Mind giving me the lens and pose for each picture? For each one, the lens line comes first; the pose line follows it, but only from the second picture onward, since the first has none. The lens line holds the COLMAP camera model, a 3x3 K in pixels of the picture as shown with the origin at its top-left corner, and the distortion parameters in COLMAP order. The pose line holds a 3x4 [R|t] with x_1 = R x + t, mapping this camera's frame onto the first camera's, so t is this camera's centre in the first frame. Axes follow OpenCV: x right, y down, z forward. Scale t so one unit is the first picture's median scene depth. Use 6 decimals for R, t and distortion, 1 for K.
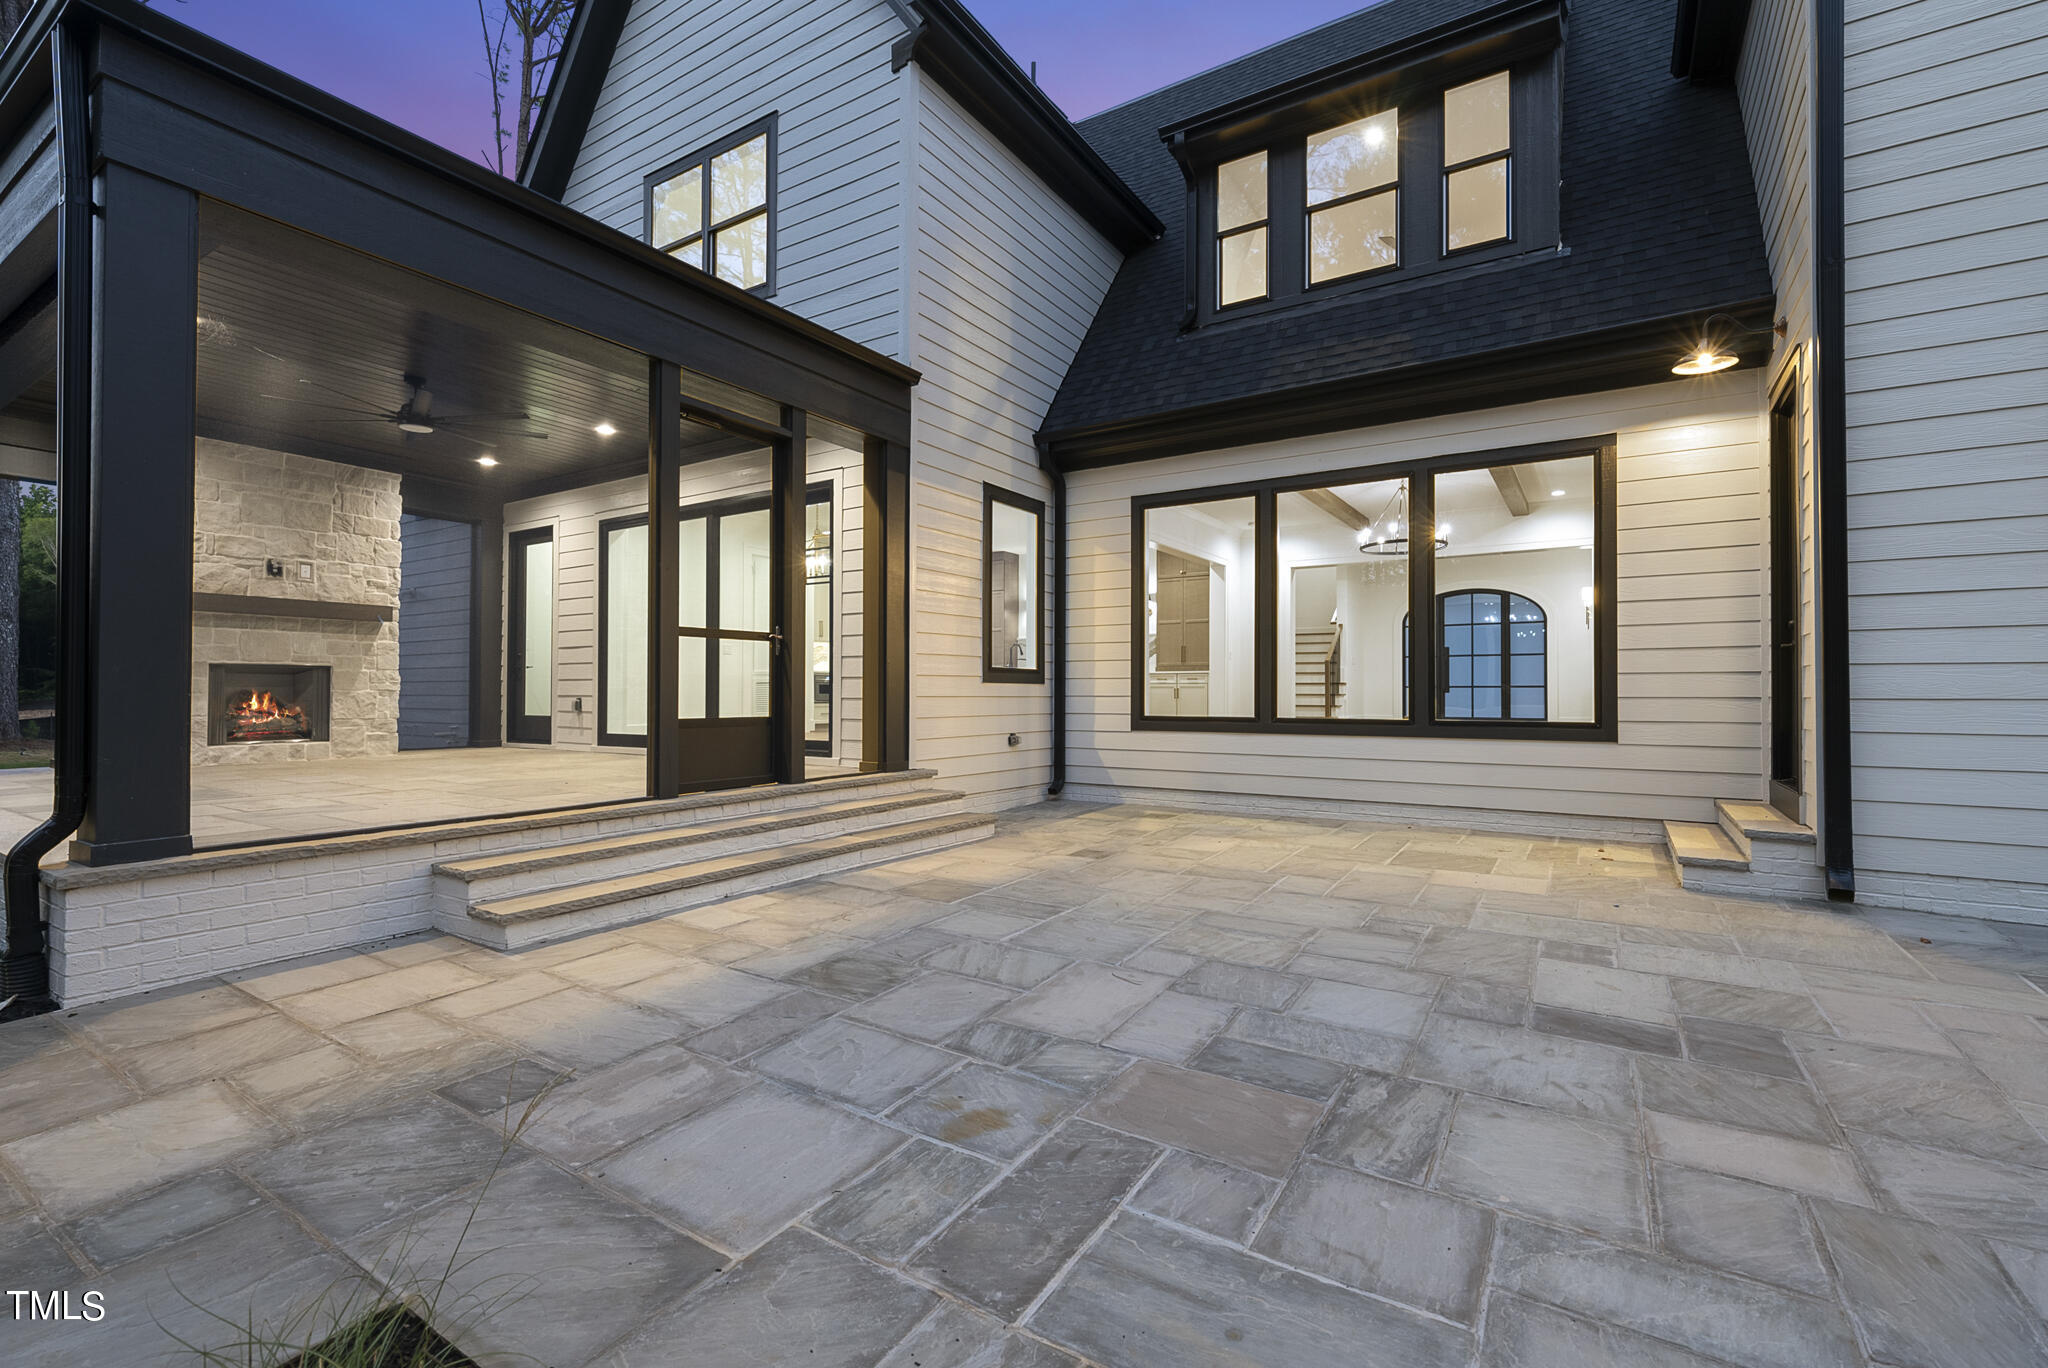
lens RADIAL K [[897.6, 0, 1024.0], [0, 897.6, 684.0], [0, 0, 1]] dist [0.000189, -0.000006]
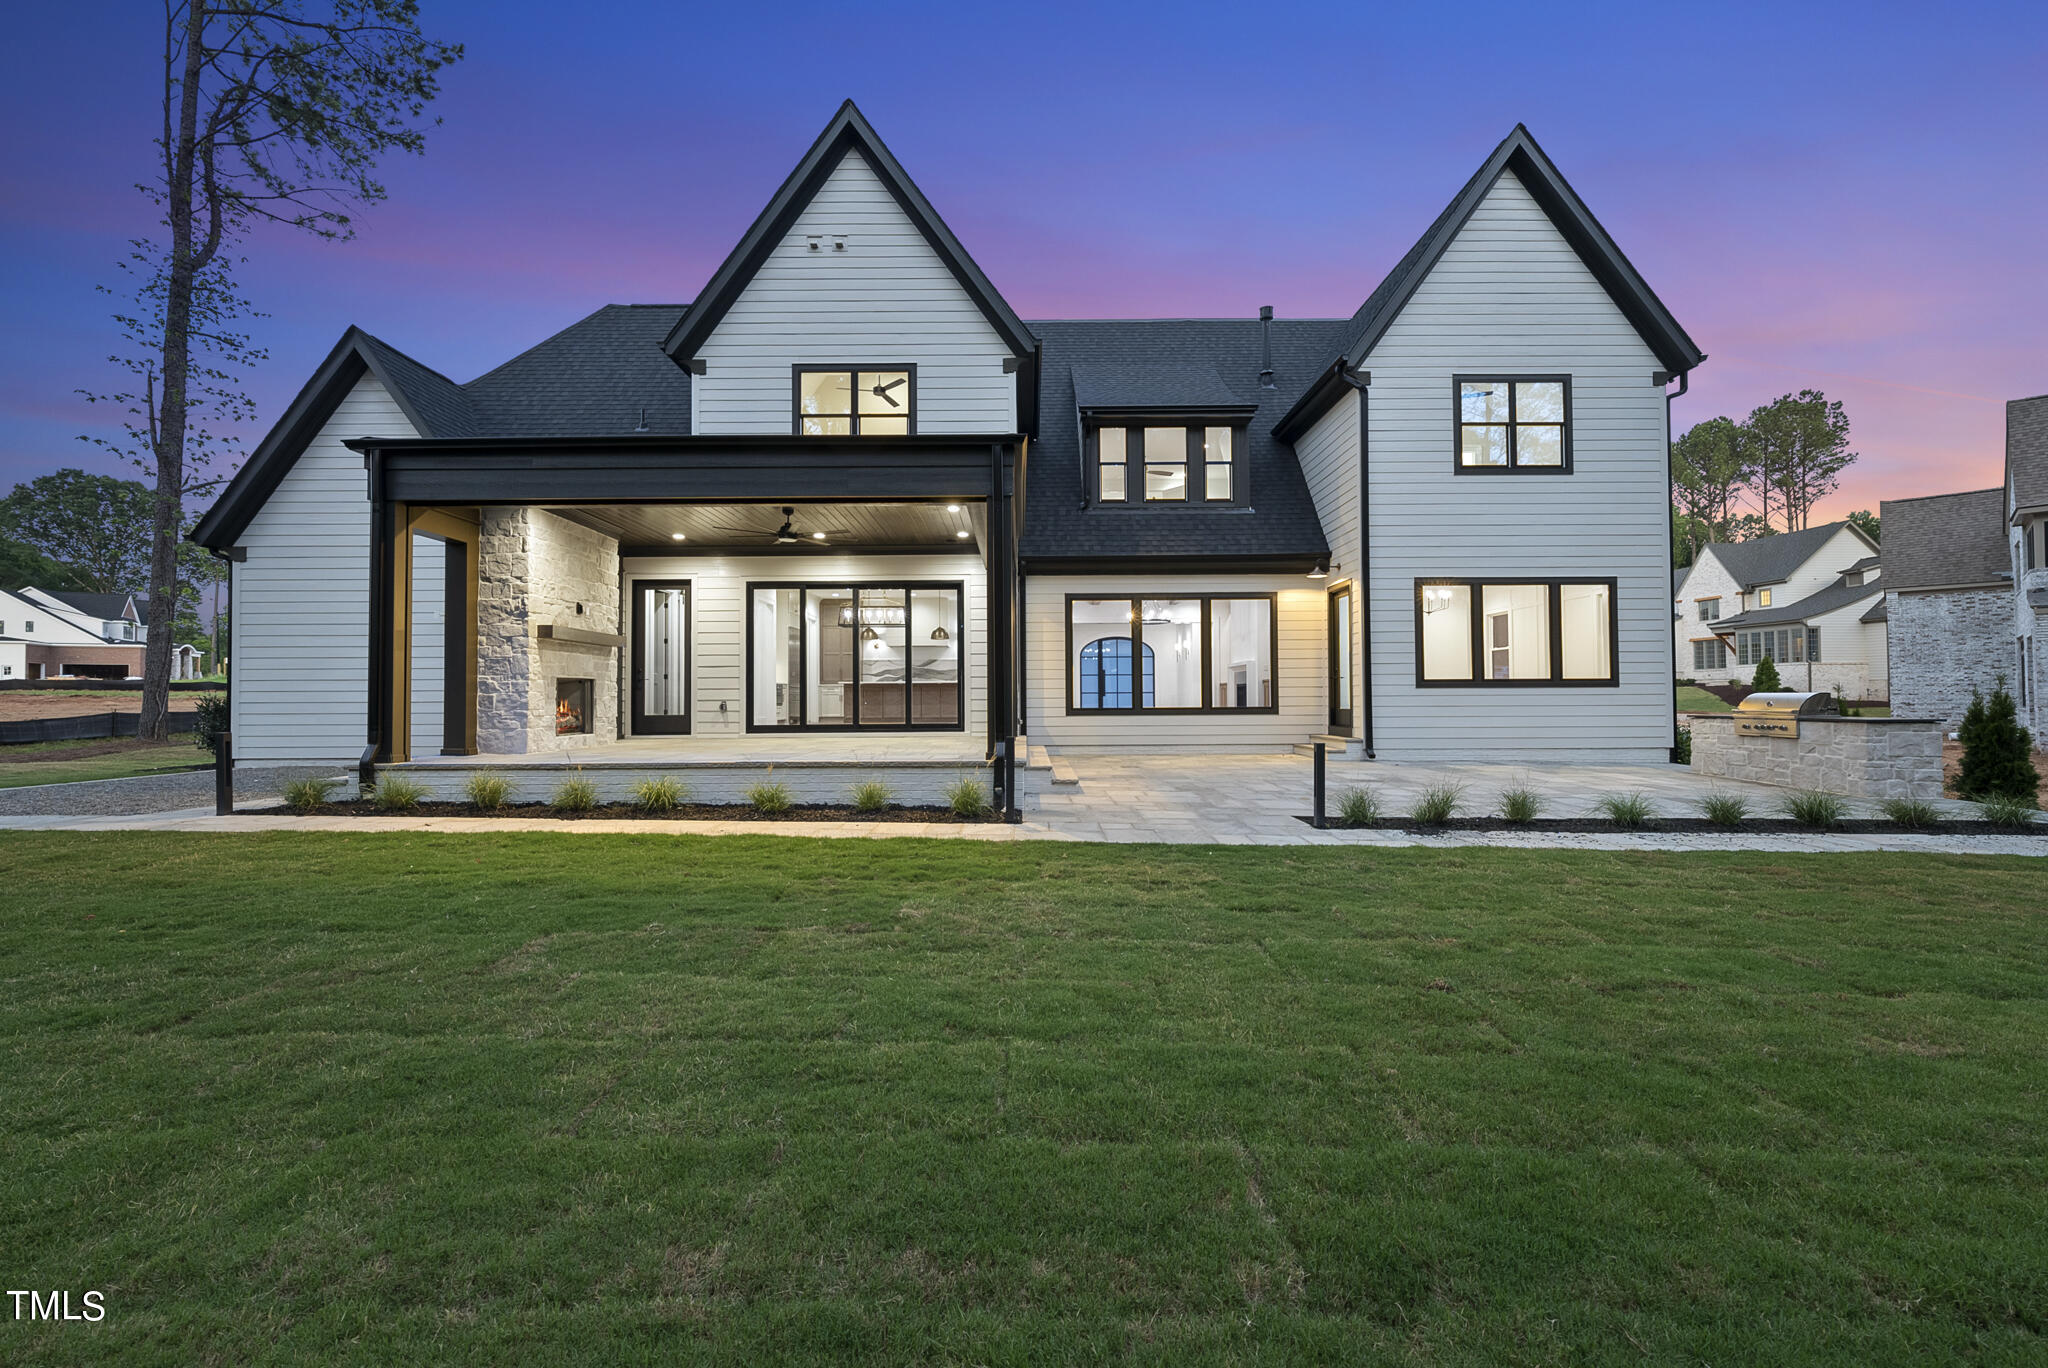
lens RADIAL K [[791.9, 0, 1024.0], [0, 791.9, 684.0], [0, 0, 1]] dist [-0.001796, -0.000576]
pose [[0.847226, 0.004003, 0.531218, -0.866930], [0.000943, 0.999959, -0.009040, -0.000915], [-0.531232, 0.008160, 0.847187, -0.387698]]
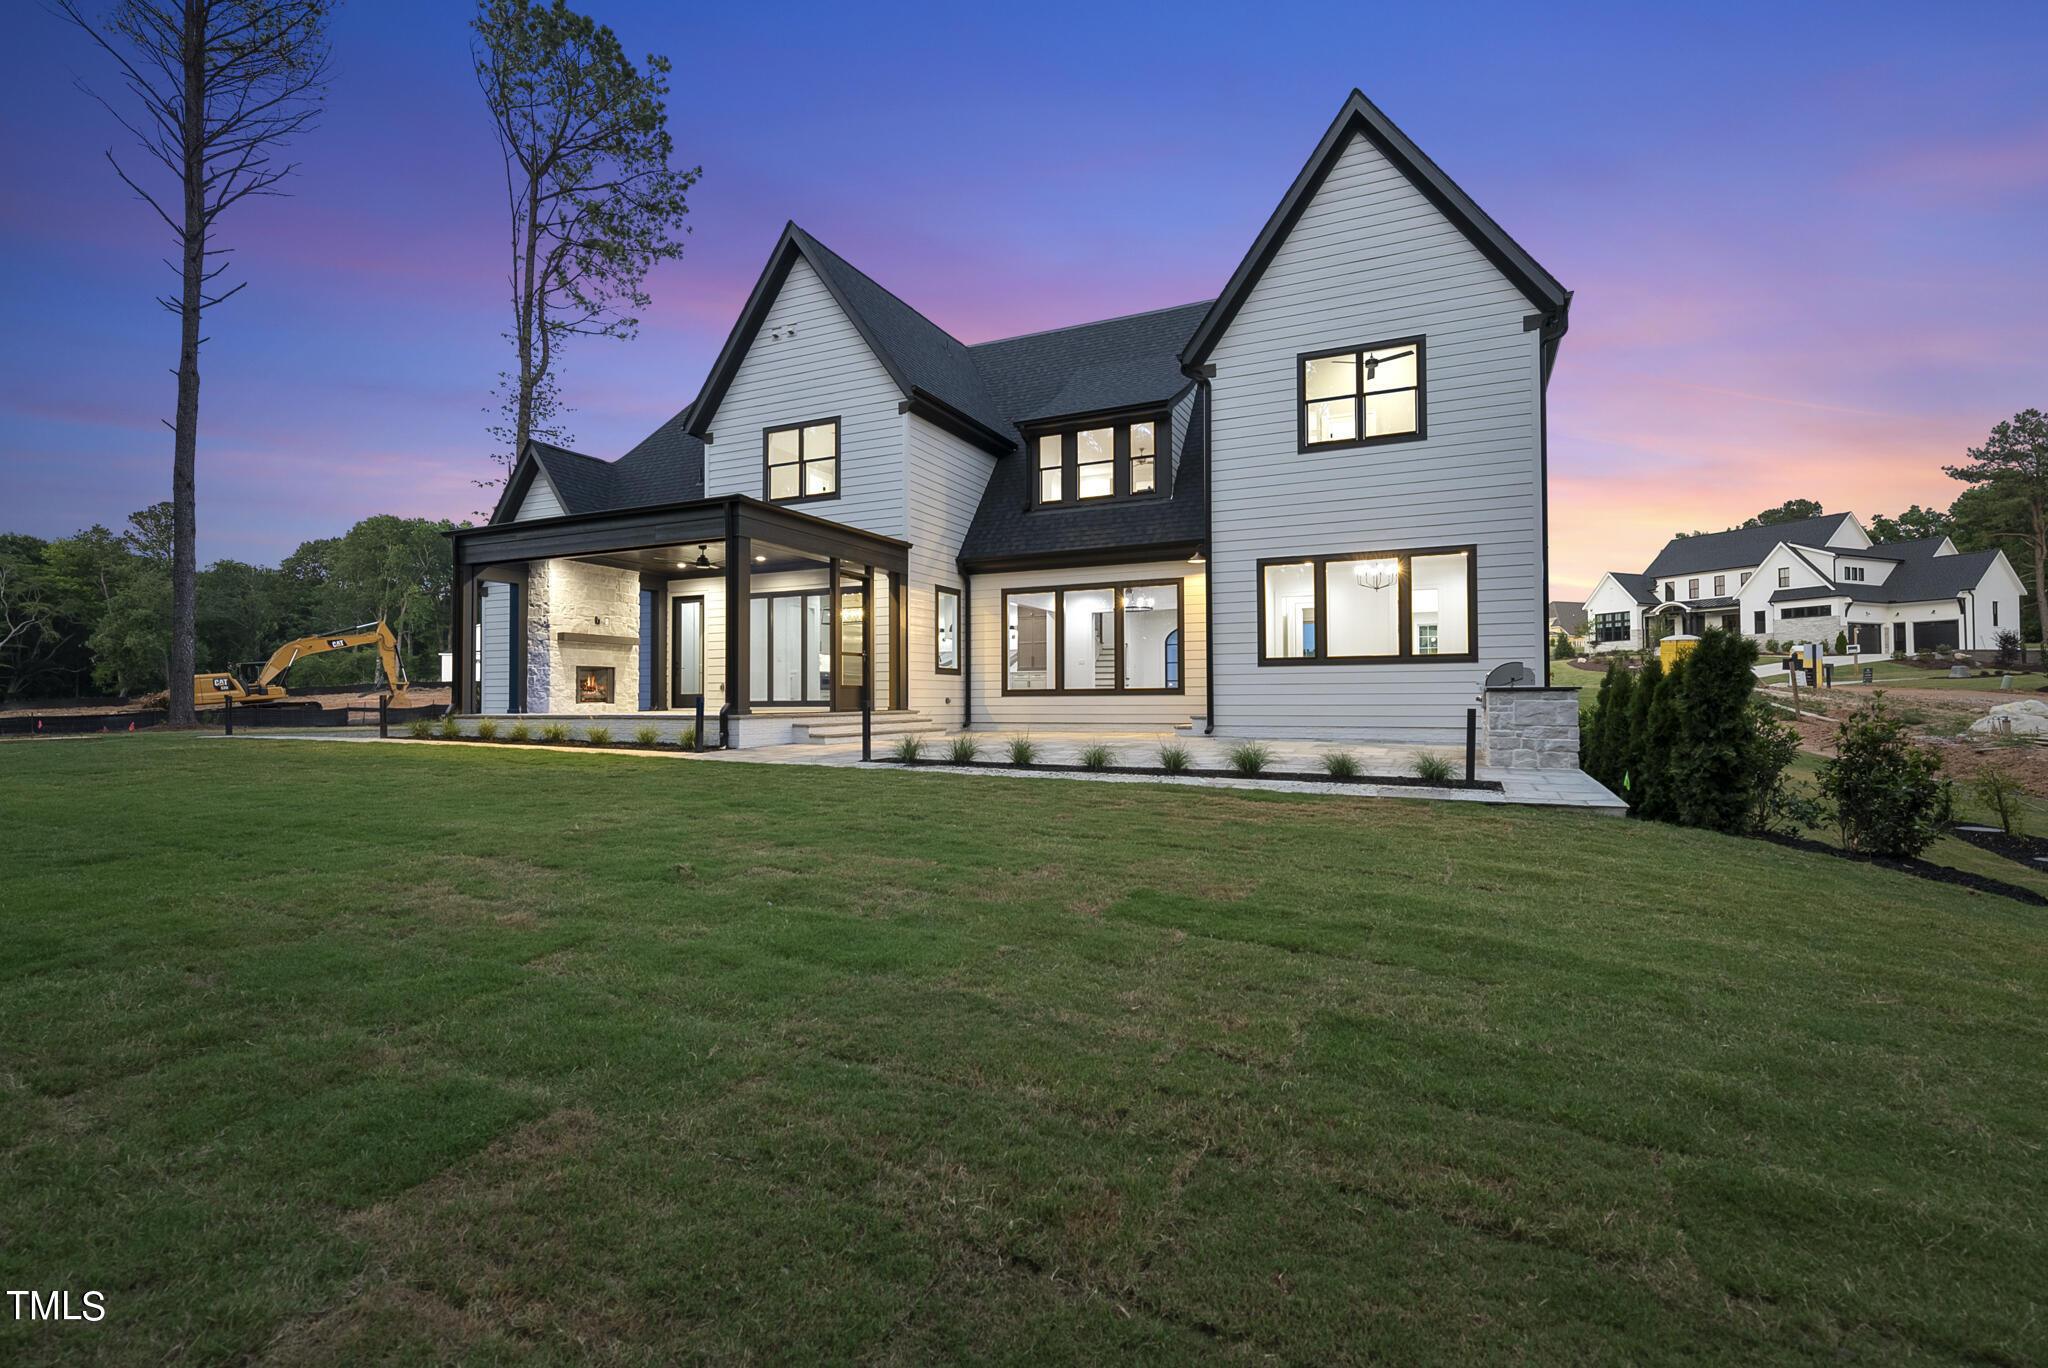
lens RADIAL K [[897.6, 0, 1024.0], [0, 897.6, 684.0], [0, 0, 1]] dist [0.000189, -0.000006]
pose [[0.990462, -0.003536, 0.137742, -0.128074], [0.004674, 0.999958, -0.007939, 0.039629], [-0.137708, 0.008508, 0.990436, -1.178719]]
